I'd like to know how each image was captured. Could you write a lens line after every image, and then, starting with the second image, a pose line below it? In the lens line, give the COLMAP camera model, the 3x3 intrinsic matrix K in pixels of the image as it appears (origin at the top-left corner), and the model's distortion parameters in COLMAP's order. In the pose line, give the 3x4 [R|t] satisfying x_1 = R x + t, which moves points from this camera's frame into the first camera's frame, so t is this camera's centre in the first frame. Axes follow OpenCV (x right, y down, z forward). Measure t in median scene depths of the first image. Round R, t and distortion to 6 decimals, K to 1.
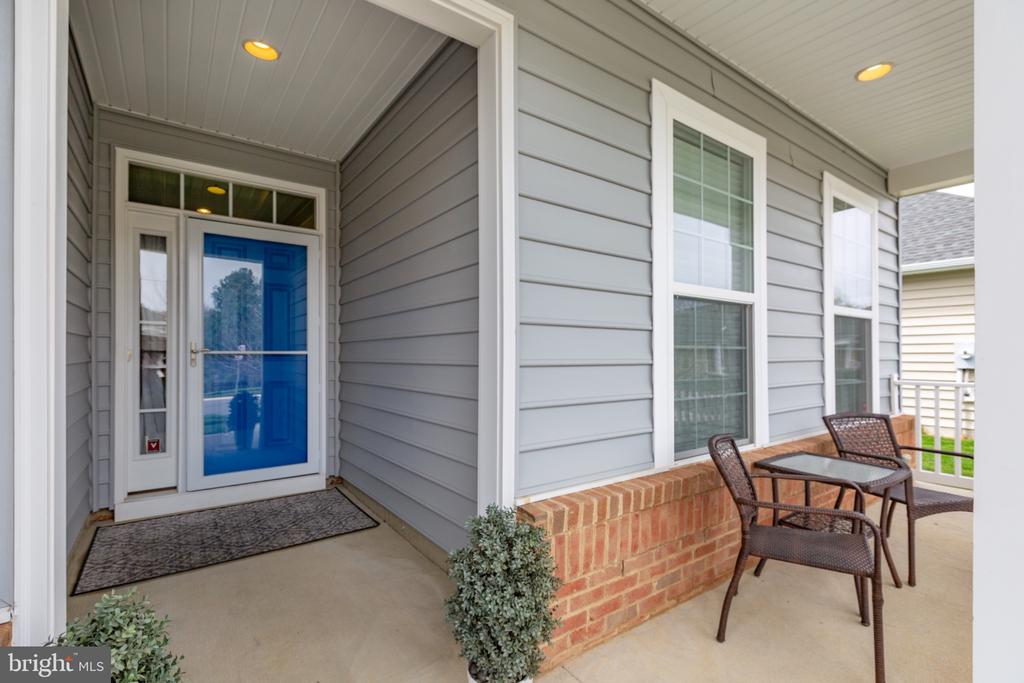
lens RADIAL K [[461.6, 0, 513.8], [0, 461.6, 356.9], [0, 0, 1]] dist [0.000038, -0.000052]
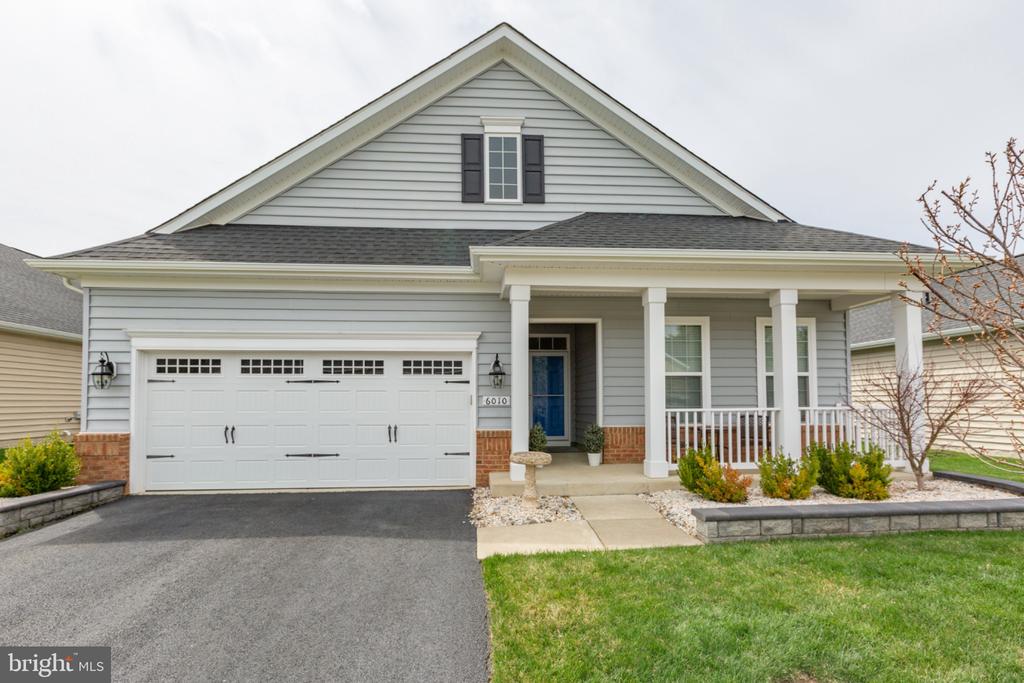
lens RADIAL K [[460.0, 0, 511.9], [0, 460.0, 334.9], [0, 0, 1]] dist [-0.001441, -0.000410]
pose [[0.848226, -0.081097, -0.523389, 0.773132], [0.000819, 0.988408, -0.151822, 0.051208], [0.529634, 0.128350, 0.838459, -1.550423]]
